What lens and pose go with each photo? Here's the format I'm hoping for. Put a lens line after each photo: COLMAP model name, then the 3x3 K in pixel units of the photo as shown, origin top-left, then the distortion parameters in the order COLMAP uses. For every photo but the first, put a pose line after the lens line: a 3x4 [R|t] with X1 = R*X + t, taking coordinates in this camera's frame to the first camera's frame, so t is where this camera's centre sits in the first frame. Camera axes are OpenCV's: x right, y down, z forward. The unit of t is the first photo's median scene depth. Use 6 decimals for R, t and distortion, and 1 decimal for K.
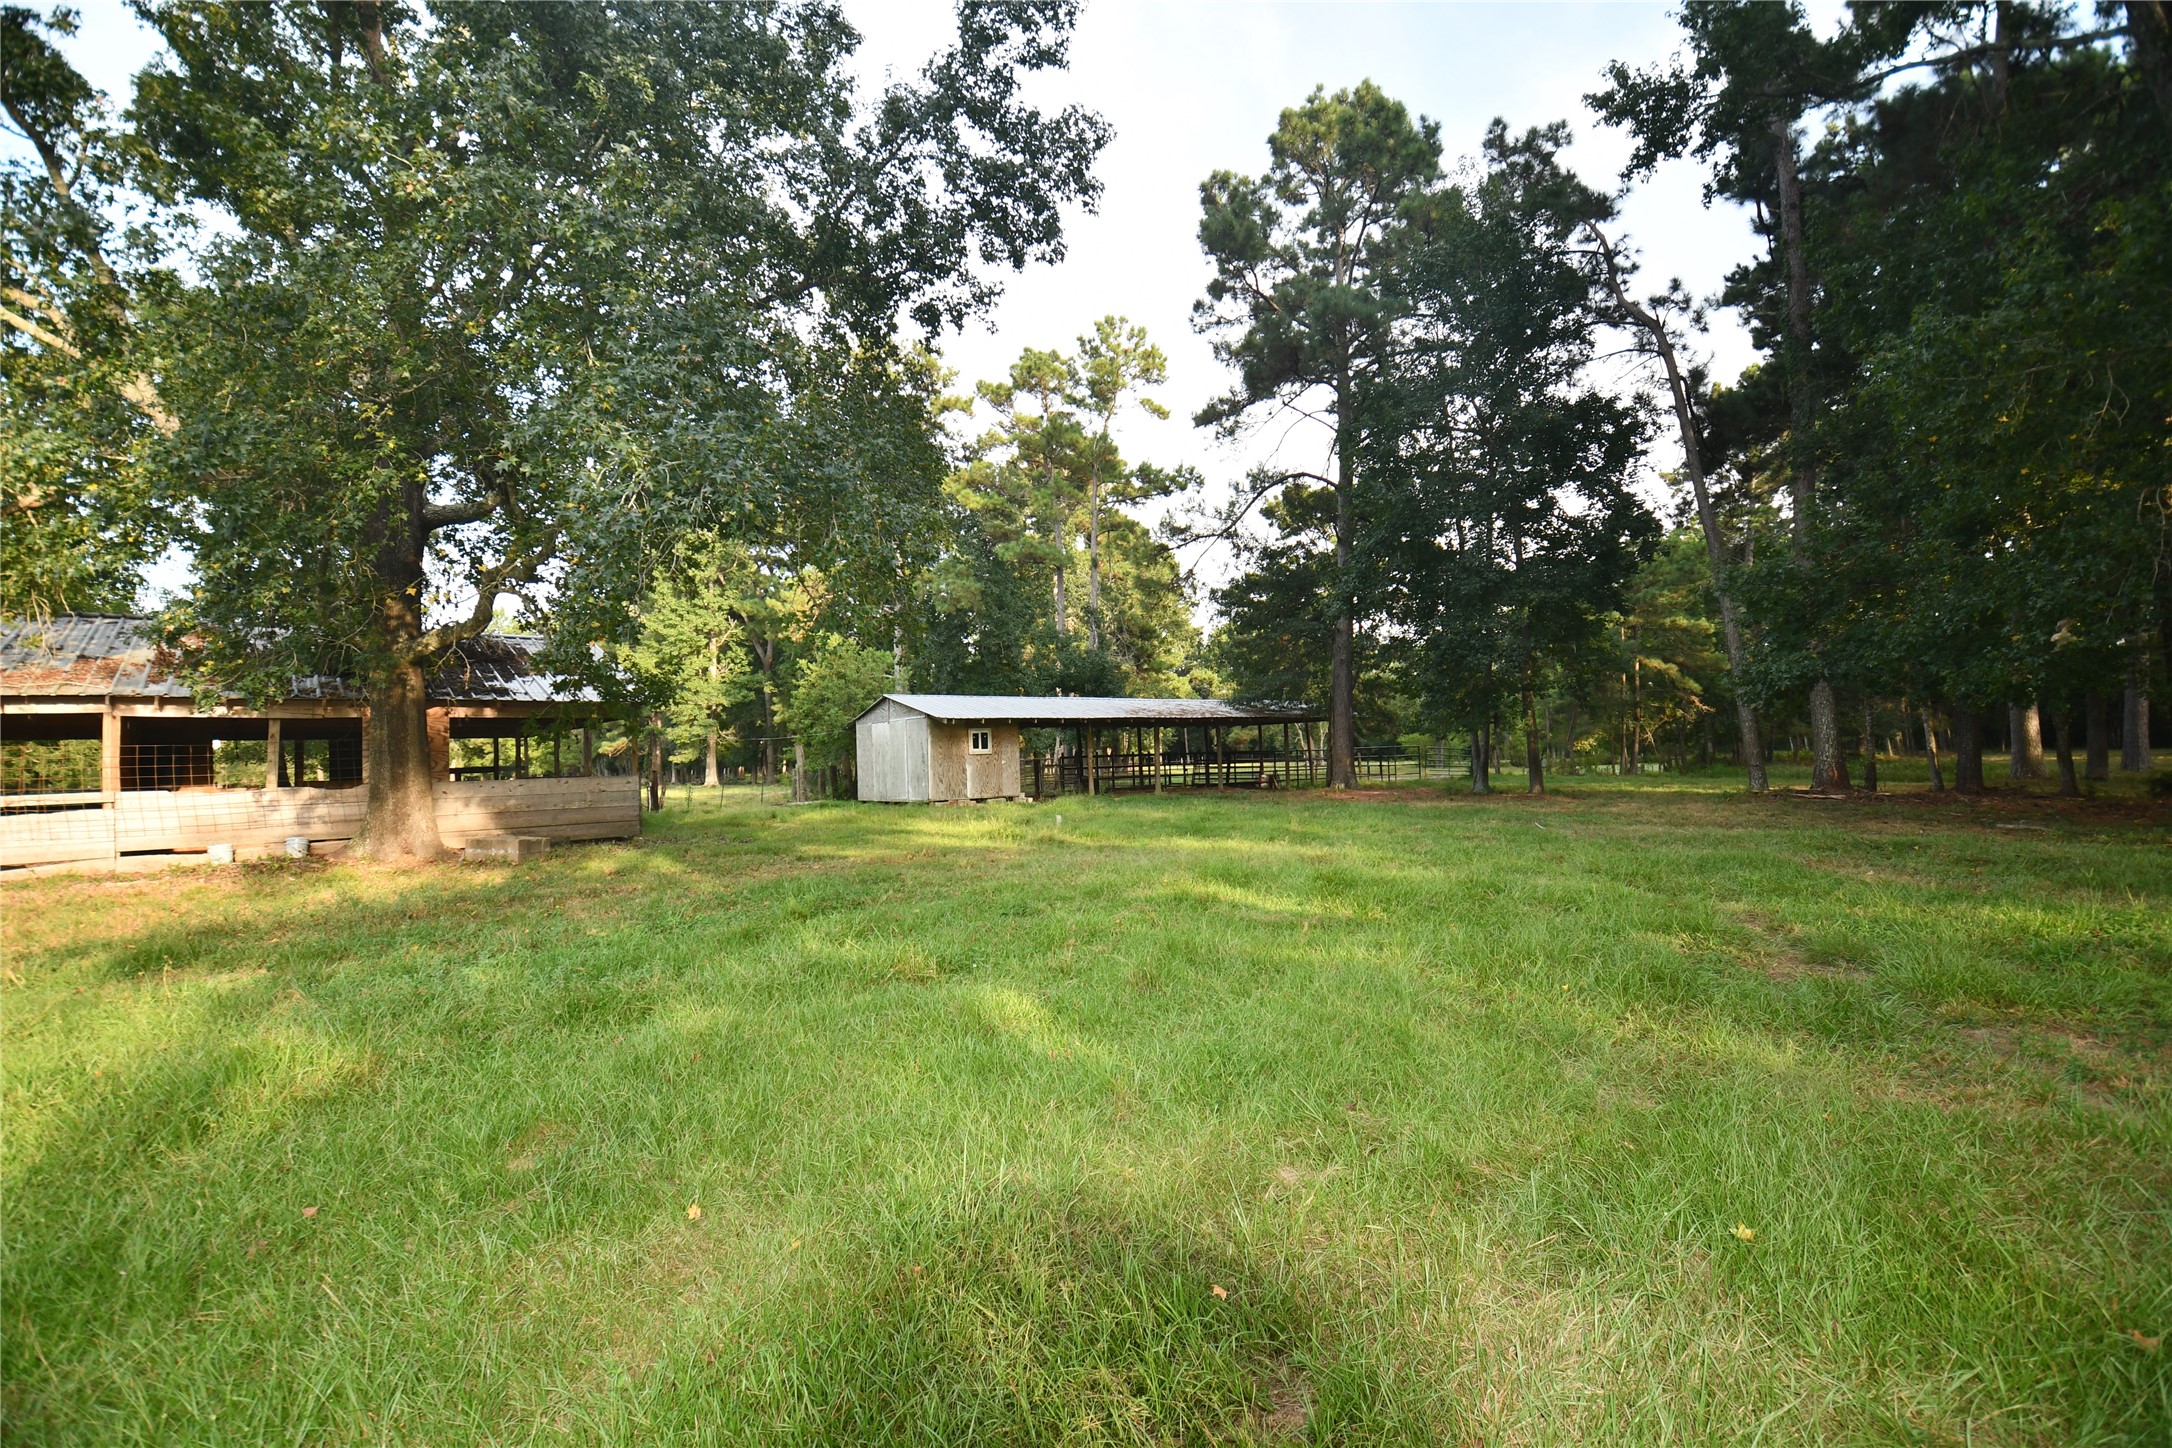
lens RADIAL K [[960.7, 0, 1089.8], [0, 960.7, 727.6], [0, 0, 1]] dist [-0.003522, -0.000407]
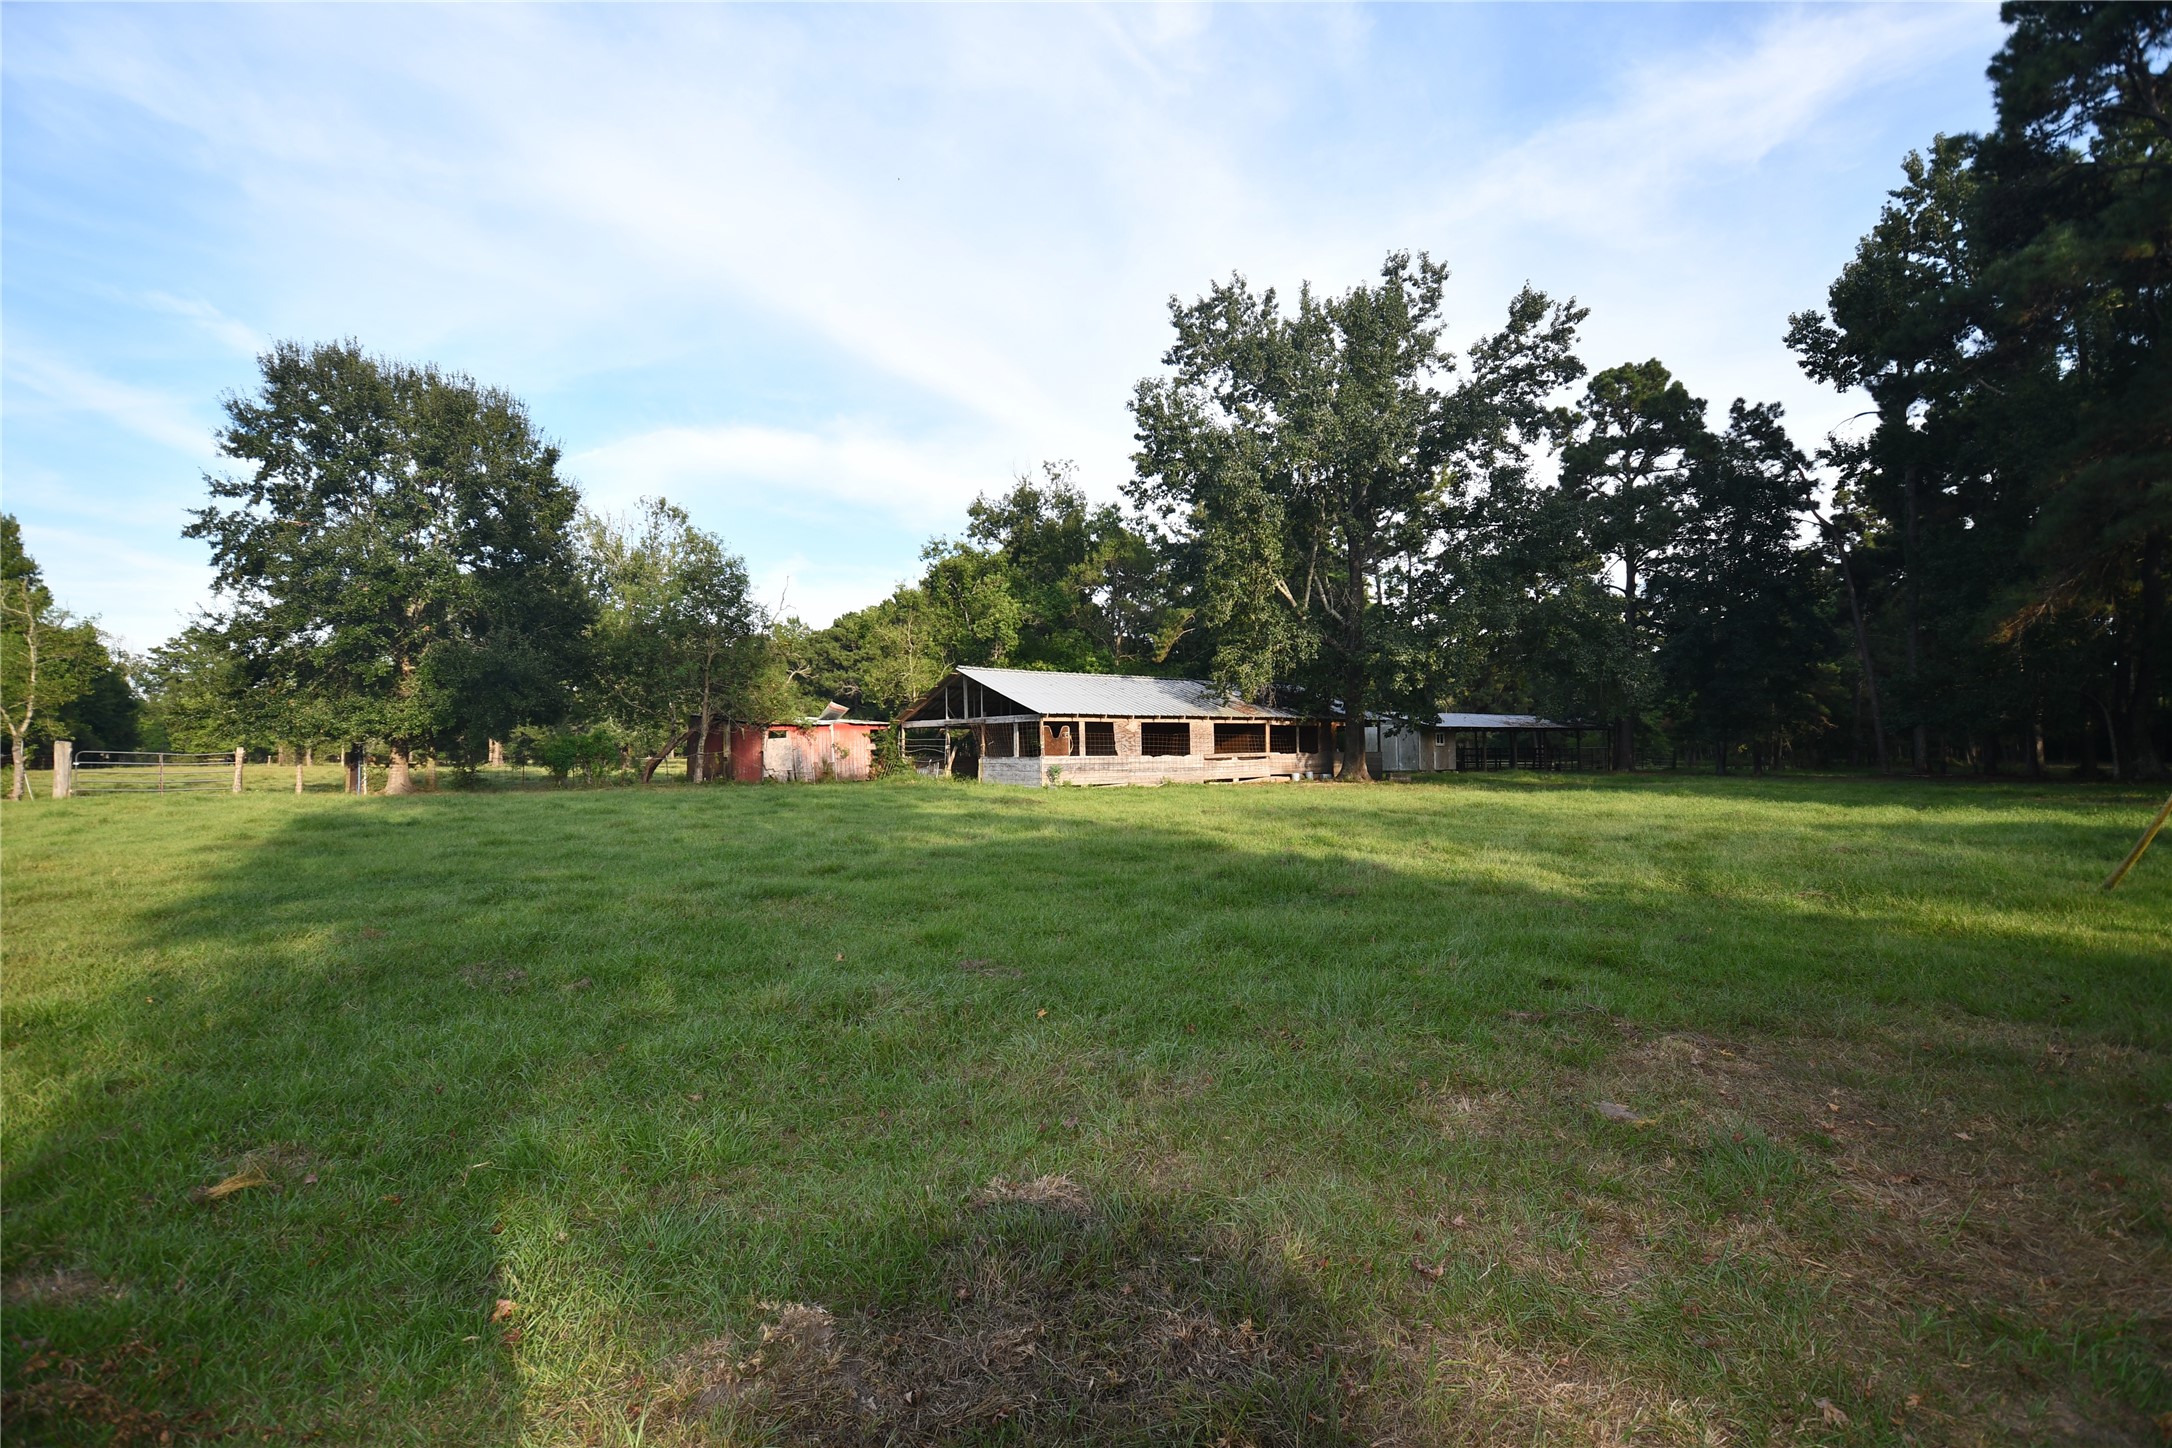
lens RADIAL K [[960.7, 0, 1075.0], [0, 960.7, 725.3], [0, 0, 1]] dist [-0.003522, -0.000407]
pose [[0.997565, 0.025729, -0.064825, -0.693155], [-0.025027, 0.999619, 0.011622, -0.014693], [0.065099, -0.009971, 0.997829, -0.887728]]
